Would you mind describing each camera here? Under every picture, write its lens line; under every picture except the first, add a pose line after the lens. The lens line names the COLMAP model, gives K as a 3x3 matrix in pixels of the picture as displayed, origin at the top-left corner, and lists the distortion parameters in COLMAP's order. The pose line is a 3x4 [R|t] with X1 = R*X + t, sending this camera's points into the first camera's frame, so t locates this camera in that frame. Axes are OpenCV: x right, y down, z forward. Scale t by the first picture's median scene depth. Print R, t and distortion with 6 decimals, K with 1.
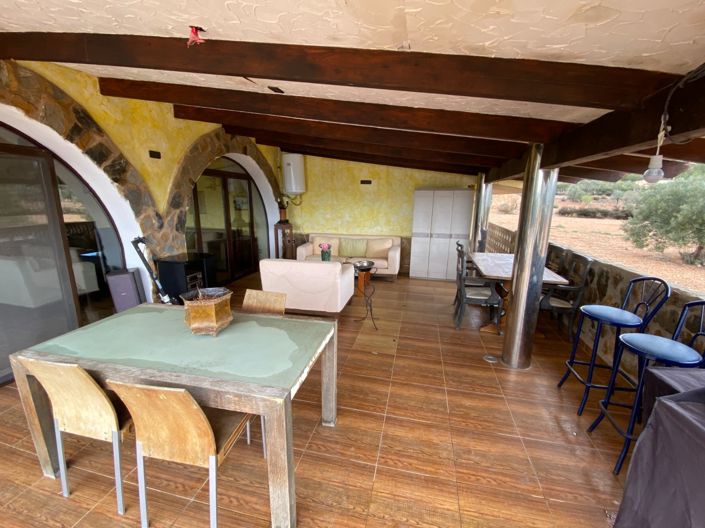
lens RADIAL K [[304.7, 0, 352.5], [0, 304.7, 264.0], [0, 0, 1]] dist [0.028546, -0.026037]
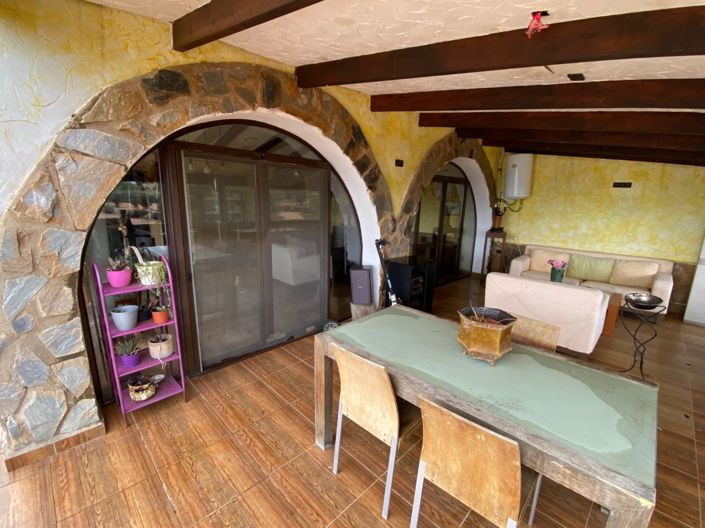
lens RADIAL K [[304.7, 0, 352.5], [0, 304.7, 264.0], [0, 0, 1]] dist [0.028546, -0.026037]
pose [[0.853212, 0.119864, -0.507604, -0.189355], [-0.123944, 0.991951, 0.025904, -0.013359], [0.506623, 0.040814, 0.861201, 0.011727]]
